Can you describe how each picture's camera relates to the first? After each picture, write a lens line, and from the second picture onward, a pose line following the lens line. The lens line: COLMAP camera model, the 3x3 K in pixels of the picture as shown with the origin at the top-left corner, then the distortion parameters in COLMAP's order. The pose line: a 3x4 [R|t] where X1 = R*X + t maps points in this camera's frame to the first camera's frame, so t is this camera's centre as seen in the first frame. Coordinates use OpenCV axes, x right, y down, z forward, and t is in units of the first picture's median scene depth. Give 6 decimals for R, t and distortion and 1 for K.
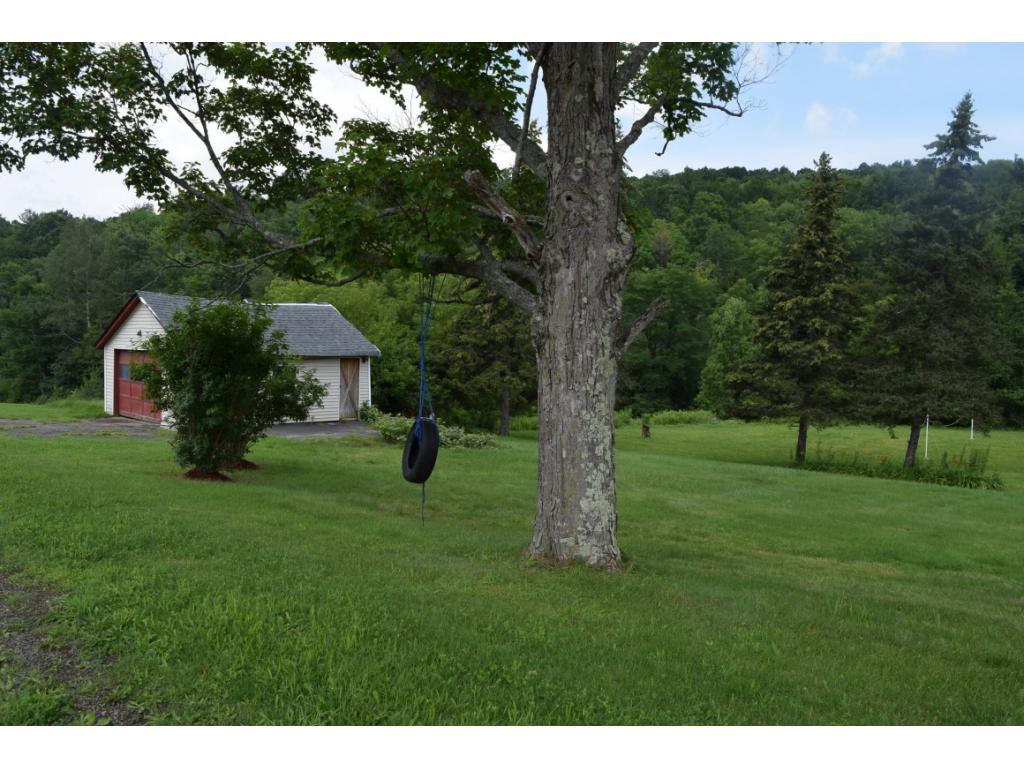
lens RADIAL K [[810.4, 0, 508.4], [0, 810.4, 385.5], [0, 0, 1]] dist [-0.097165, 0.021701]
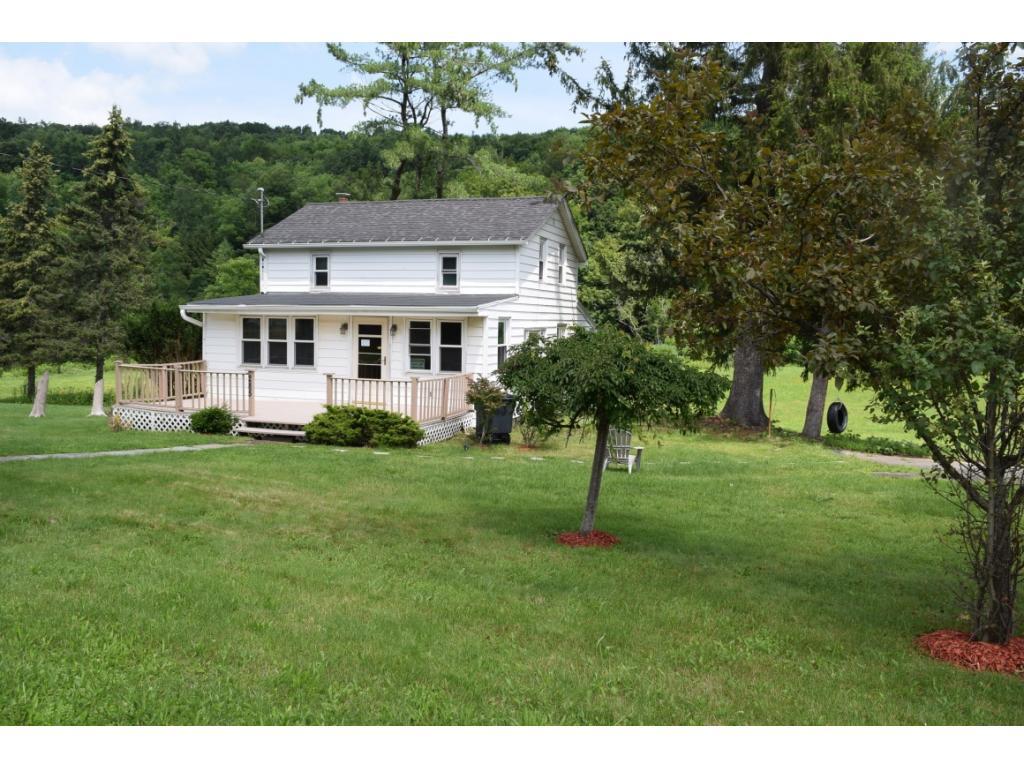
lens RADIAL K [[810.4, 0, 511.7], [0, 810.4, 385.8], [0, 0, 1]] dist [-0.097165, 0.021701]
pose [[0.863517, -0.060237, 0.500709, 0.255452], [0.031789, 0.997368, 0.065164, 0.014274], [-0.503316, -0.040353, 0.863160, -0.252693]]
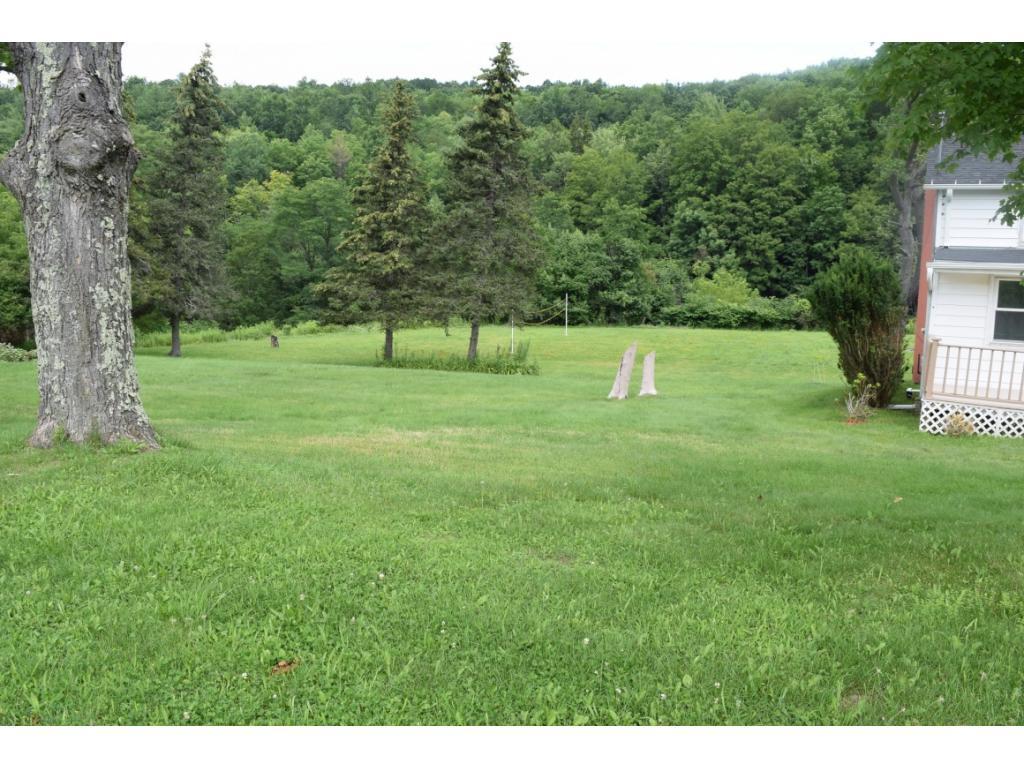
lens RADIAL K [[810.4, 0, 513.6], [0, 810.4, 380.1], [0, 0, 1]] dist [-0.097165, 0.021701]
pose [[0.935735, -0.063804, 0.346886, 0.086076], [0.028428, 0.993945, 0.106136, 0.004446], [-0.351557, -0.089454, 0.931883, -0.075369]]
